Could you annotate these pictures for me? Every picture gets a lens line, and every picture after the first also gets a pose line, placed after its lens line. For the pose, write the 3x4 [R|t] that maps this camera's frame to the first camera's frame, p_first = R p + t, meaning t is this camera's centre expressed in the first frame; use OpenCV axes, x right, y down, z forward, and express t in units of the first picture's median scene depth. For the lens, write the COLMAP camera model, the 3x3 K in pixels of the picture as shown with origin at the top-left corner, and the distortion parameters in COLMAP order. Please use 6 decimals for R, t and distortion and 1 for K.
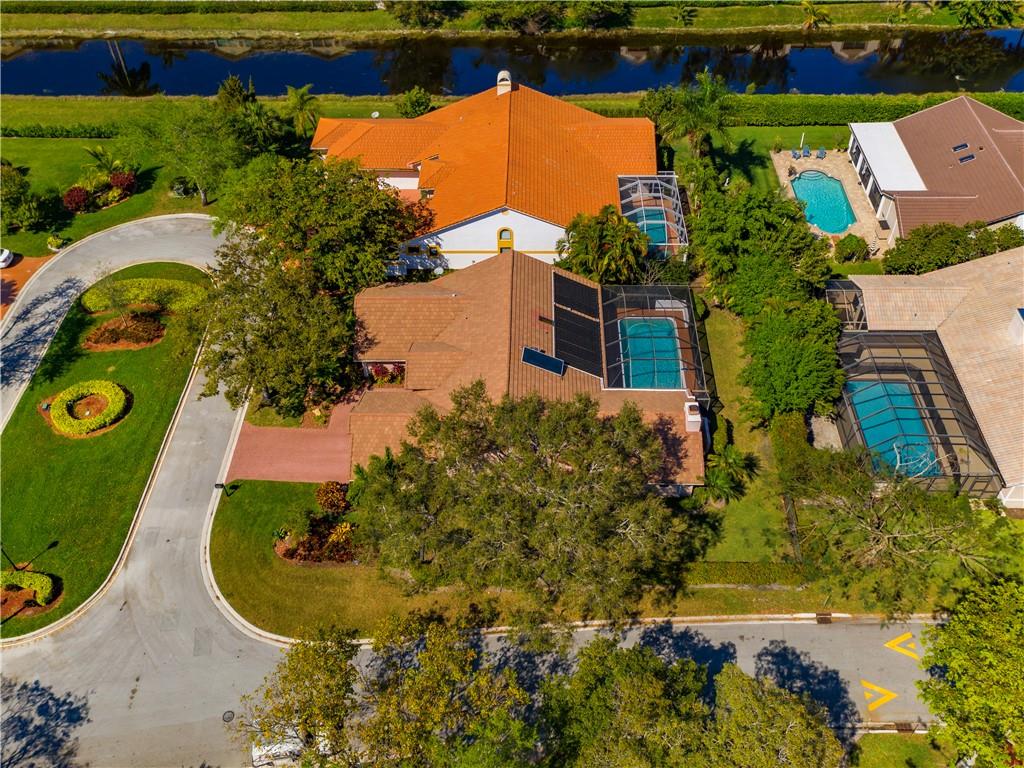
lens RADIAL K [[896.0, 0, 507.5], [0, 896.0, 383.4], [0, 0, 1]] dist [0.025936, -0.005090]
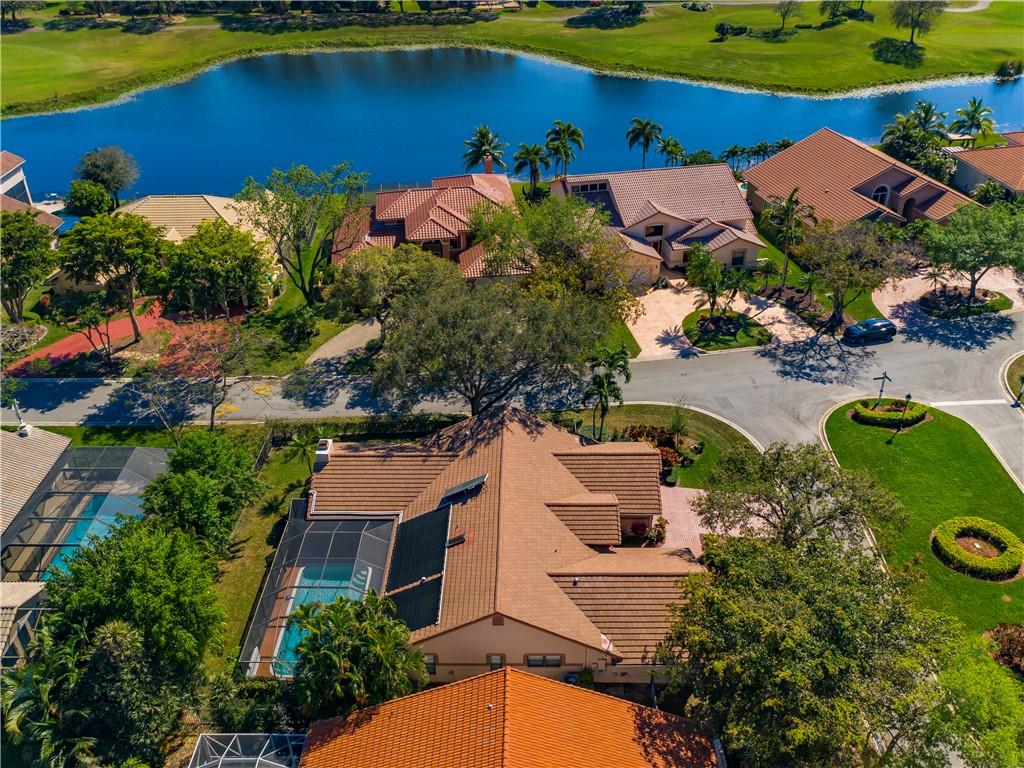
lens RADIAL K [[896.0, 0, 513.0], [0, 896.0, 382.3], [0, 0, 1]] dist [0.025936, -0.005090]
pose [[-0.999440, 0.032548, 0.007756, -0.021181], [0.014075, 0.198664, 0.979967, -1.002141], [0.030355, 0.979527, -0.199011, 1.143517]]
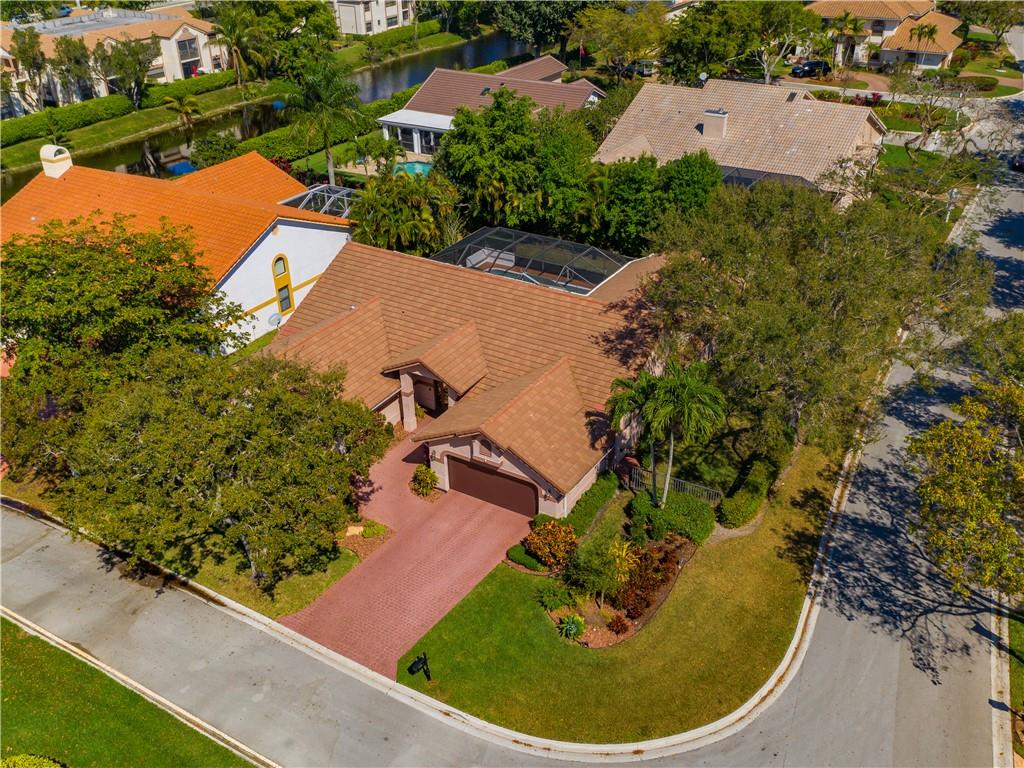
lens RADIAL K [[944.0, 0, 518.5], [0, 944.0, 389.9], [0, 0, 1]] dist [0.014081, 0.000000]
pose [[0.500024, -0.428015, 0.752847, -0.658847], [0.626977, 0.778596, 0.026230, 0.012998], [-0.597391, 0.458902, 0.657672, 0.554879]]
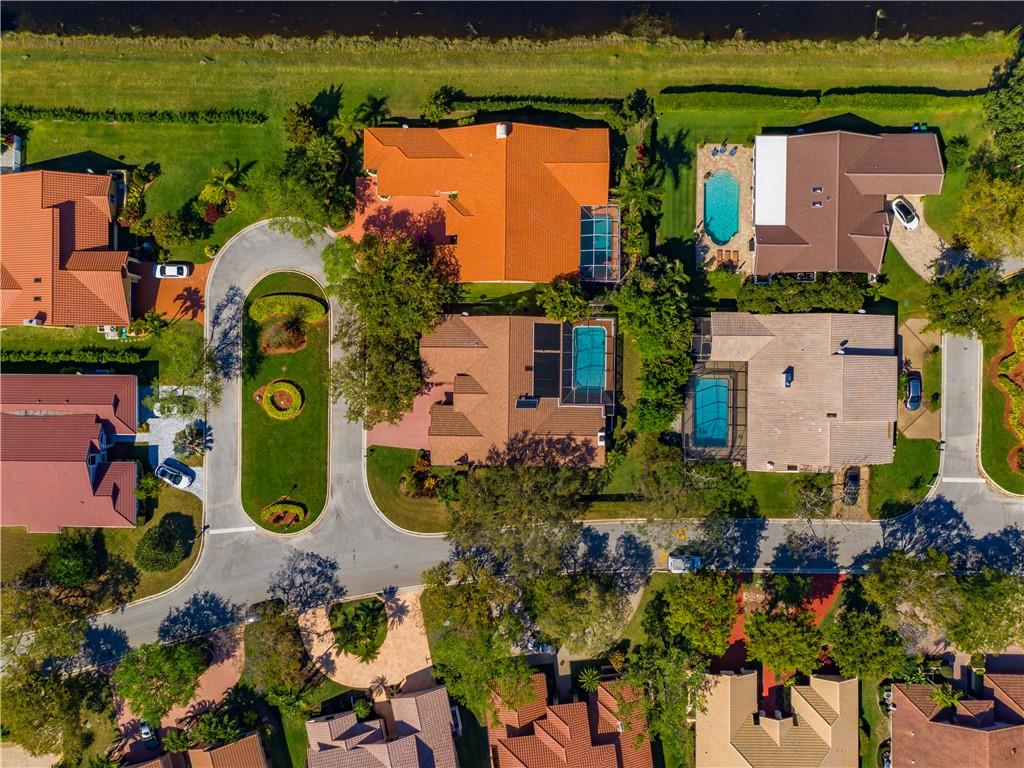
lens RADIAL K [[896.0, 0, 516.8], [0, 896.0, 377.0], [0, 0, 1]] dist [0.025936, -0.005090]
pose [[0.999904, -0.013633, -0.002601, 0.025813], [0.011621, 0.719959, 0.693919, -1.461332], [-0.007588, -0.693882, 0.720048, -0.341771]]
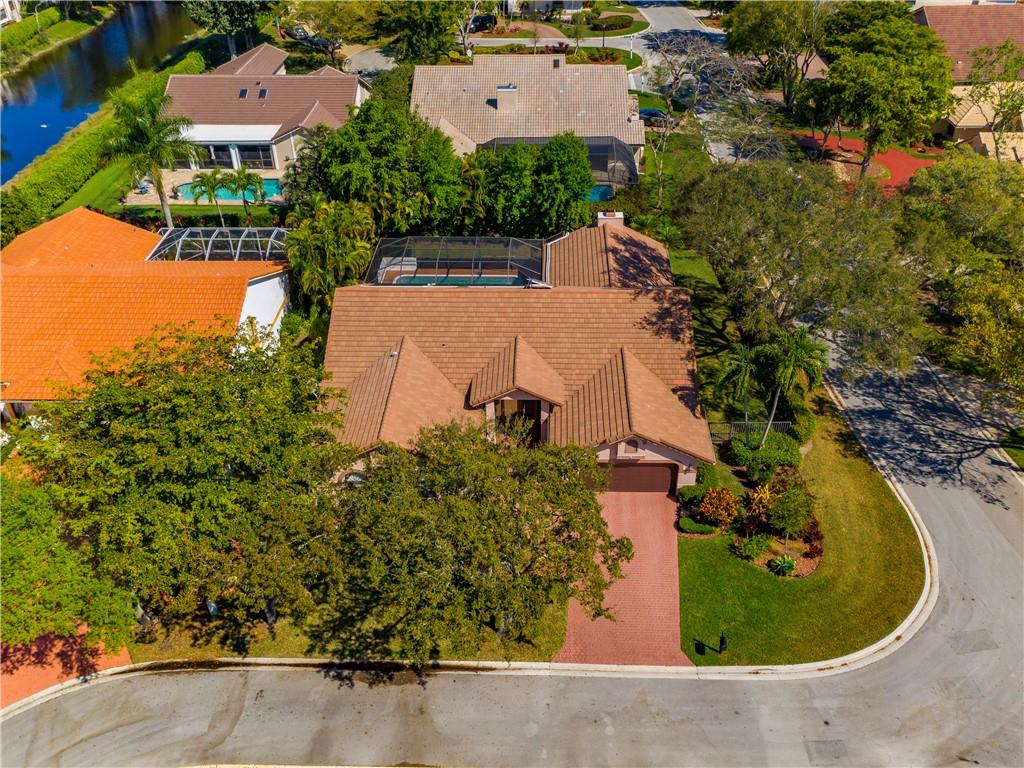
lens RADIAL K [[896.0, 0, 513.4], [0, 896.0, 381.3], [0, 0, 1]] dist [0.025936, -0.005090]
pose [[0.009781, -0.558276, 0.829598, -0.749189], [0.727731, 0.572960, 0.376993, -0.325383], [-0.685792, 0.600037, 0.411879, 0.772137]]
